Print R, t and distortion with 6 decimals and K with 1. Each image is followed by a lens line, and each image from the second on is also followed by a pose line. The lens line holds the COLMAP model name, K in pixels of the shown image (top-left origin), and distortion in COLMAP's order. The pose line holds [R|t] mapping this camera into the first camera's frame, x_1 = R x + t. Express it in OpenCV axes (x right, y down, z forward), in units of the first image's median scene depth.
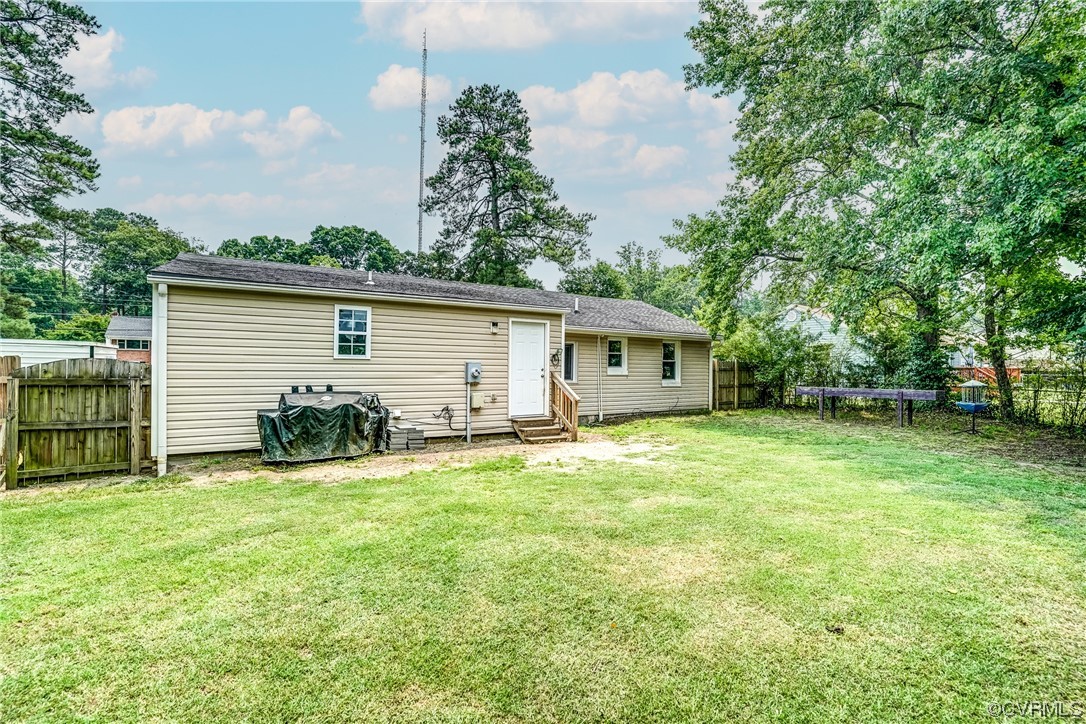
lens RADIAL K [[511.9, 0, 542.3], [0, 511.9, 376.2], [0, 0, 1]] dist [-0.051667, 0.019080]
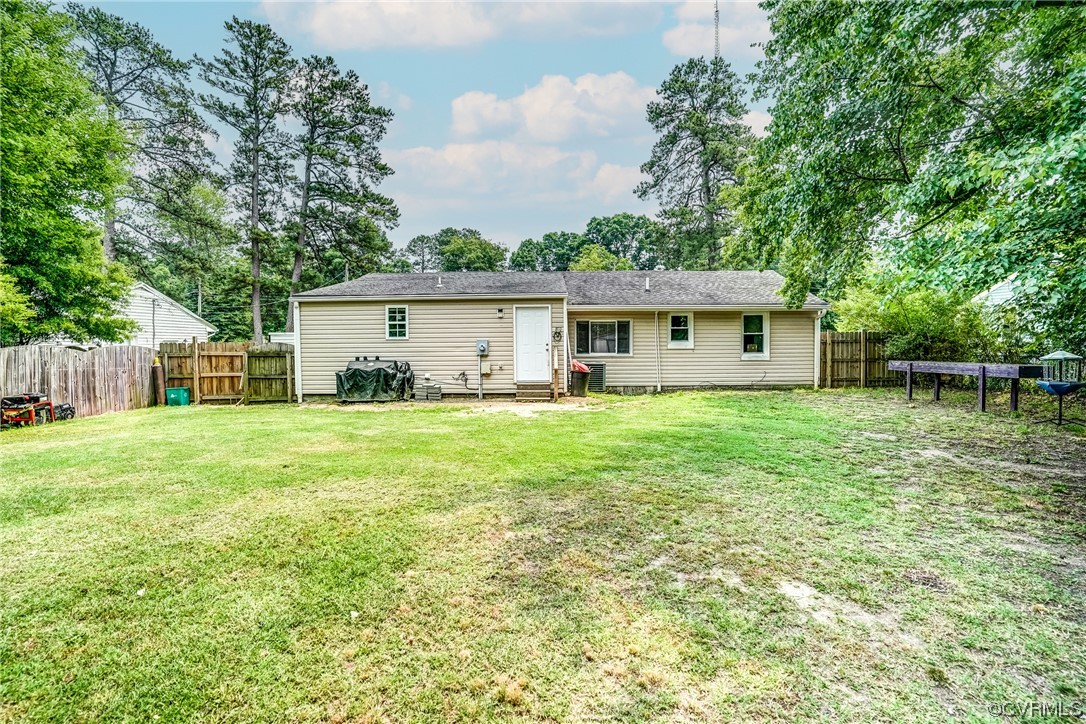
lens RADIAL K [[511.9, 0, 542.3], [0, 511.9, 376.2], [0, 0, 1]] dist [-0.051667, 0.019080]
pose [[0.824010, 0.021361, -0.566172, 0.748895], [0.004858, 0.998986, 0.044761, 0.008813], [0.566554, -0.039634, 0.823071, -0.028068]]
